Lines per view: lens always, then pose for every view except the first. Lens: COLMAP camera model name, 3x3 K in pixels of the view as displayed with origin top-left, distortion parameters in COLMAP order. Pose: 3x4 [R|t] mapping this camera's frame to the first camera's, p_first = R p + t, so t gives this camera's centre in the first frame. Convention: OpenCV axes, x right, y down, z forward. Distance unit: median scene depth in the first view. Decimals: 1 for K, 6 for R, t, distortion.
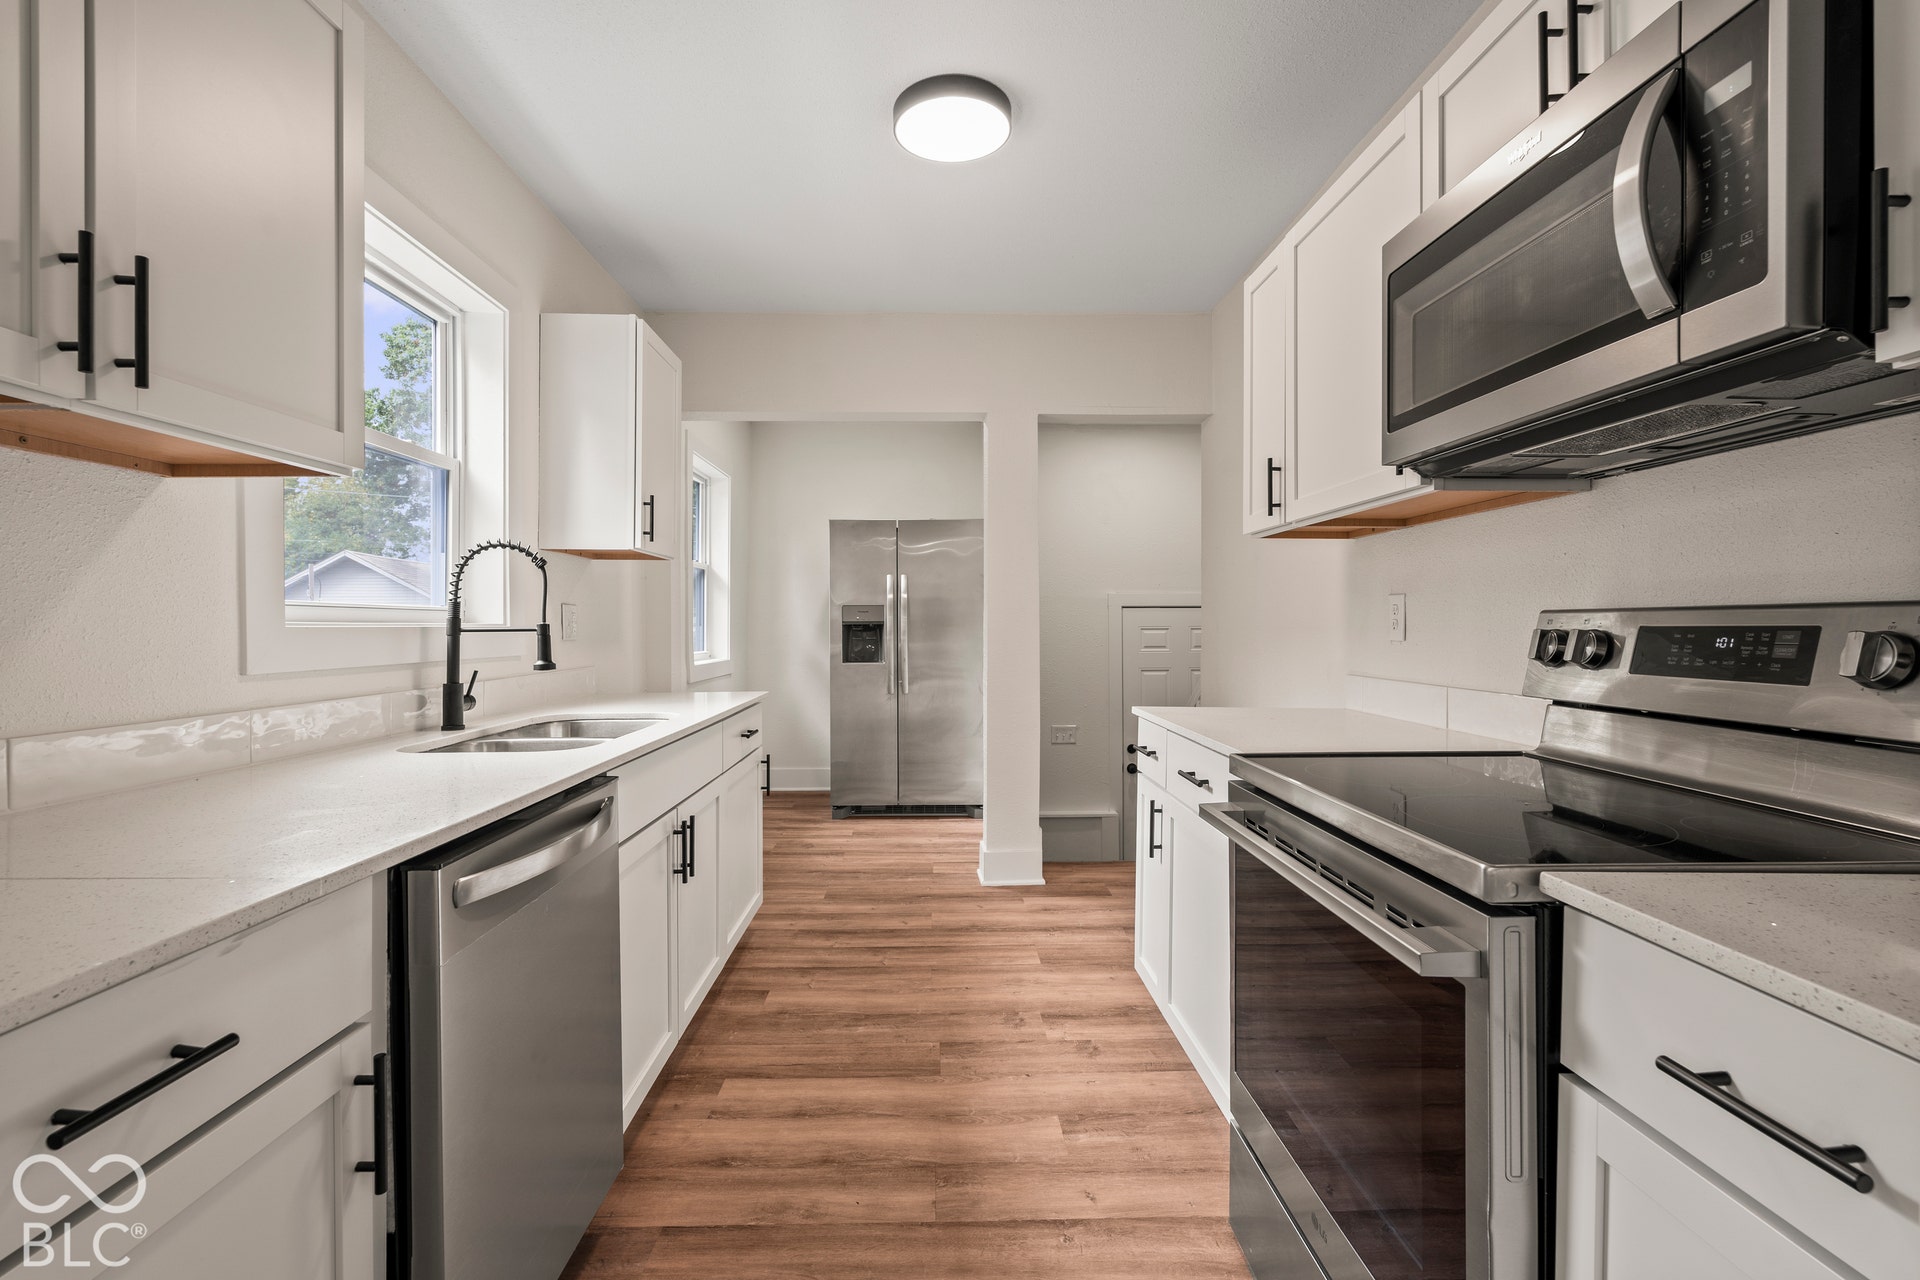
lens RADIAL K [[855.2, 0, 957.0], [0, 855.2, 640.9], [0, 0, 1]] dist [-0.002082, -0.000120]
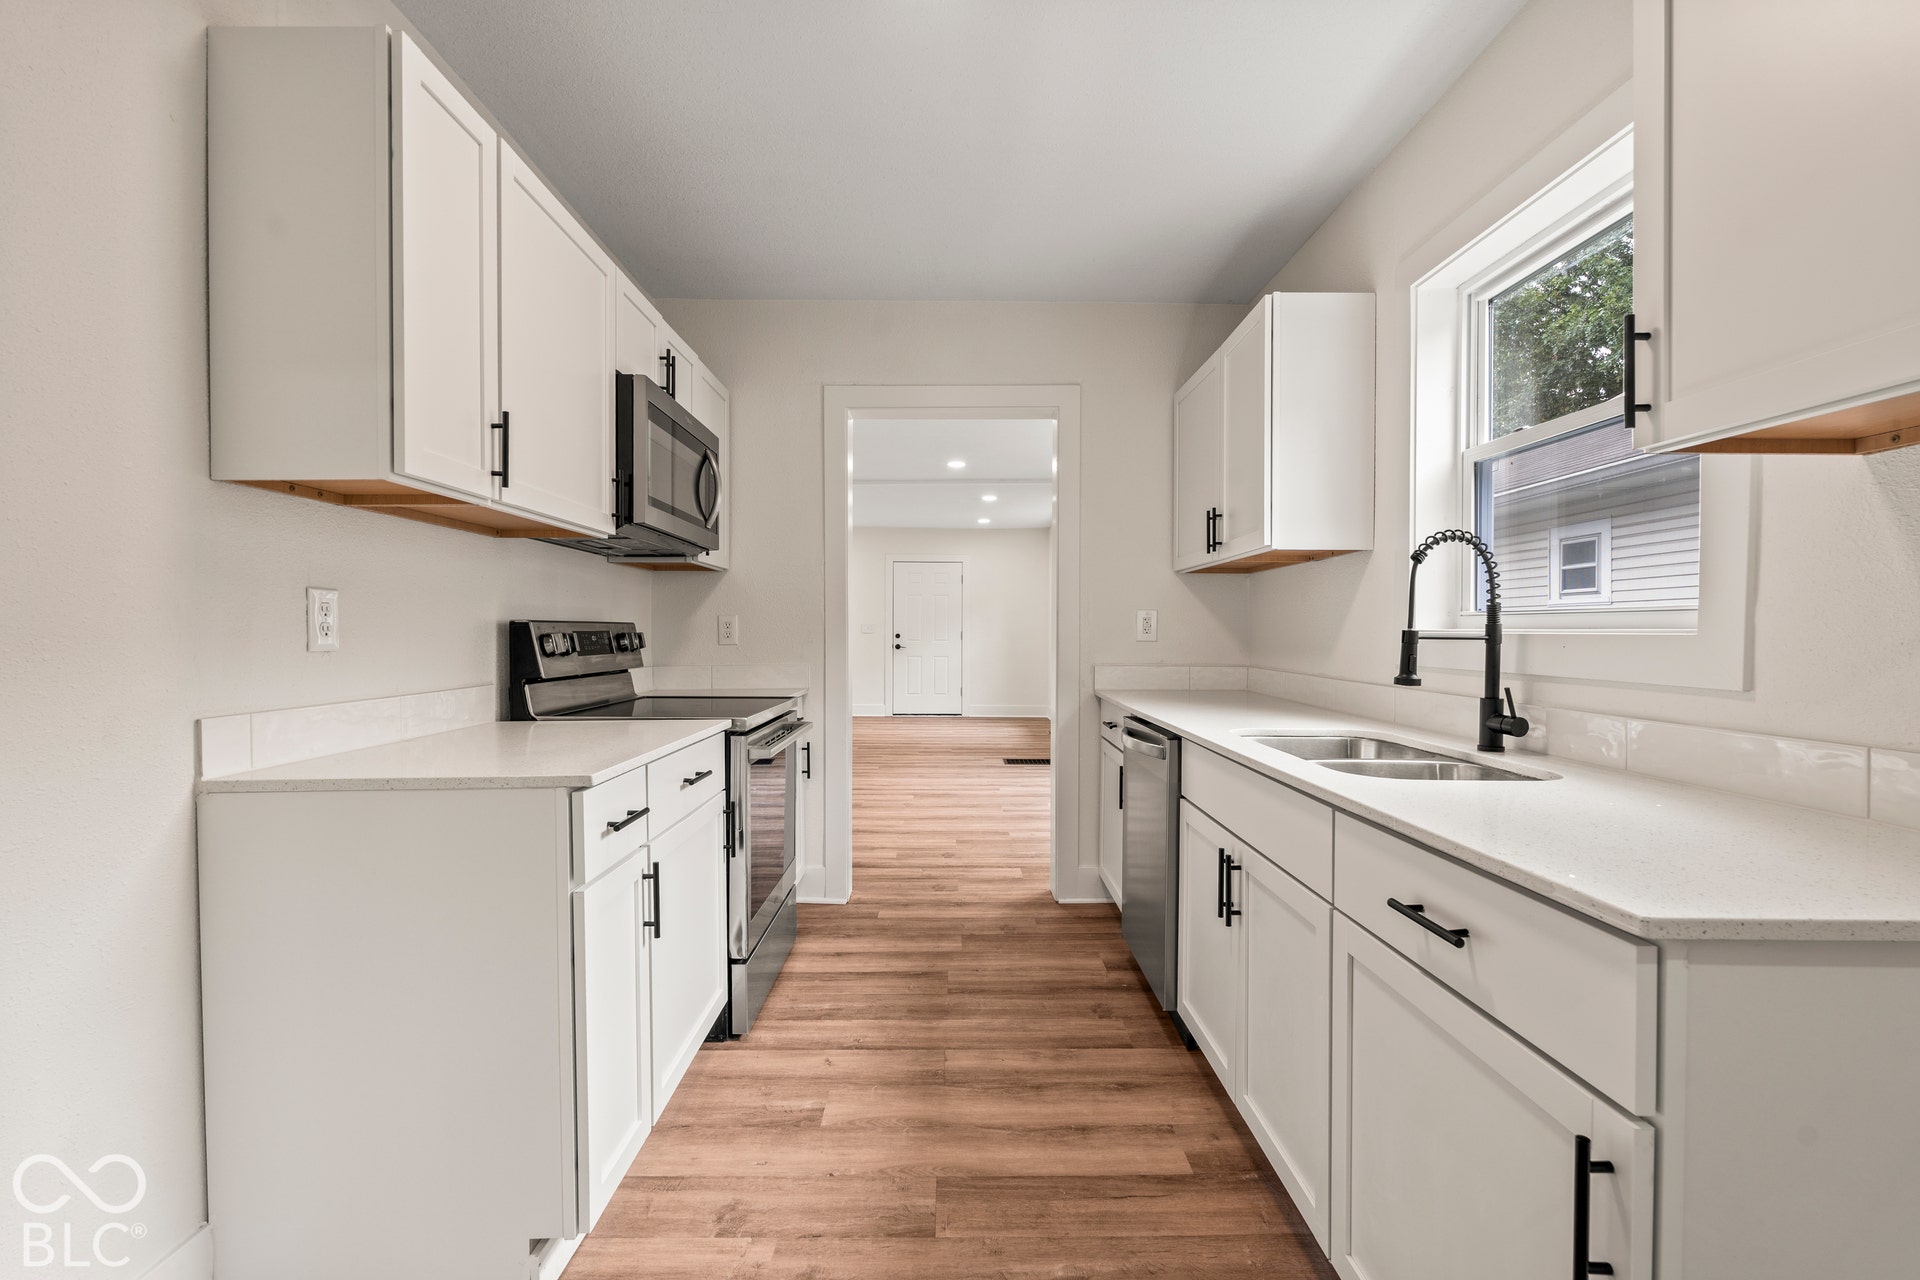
lens RADIAL K [[840.2, 0, 958.0], [0, 840.2, 629.3], [0, 0, 1]] dist [-0.001883, -0.000065]
pose [[-0.999799, -0.002396, 0.019890, -0.059647], [-0.002066, 0.999860, 0.016590, -0.037161], [-0.019926, 0.016546, -0.999665, 1.962201]]
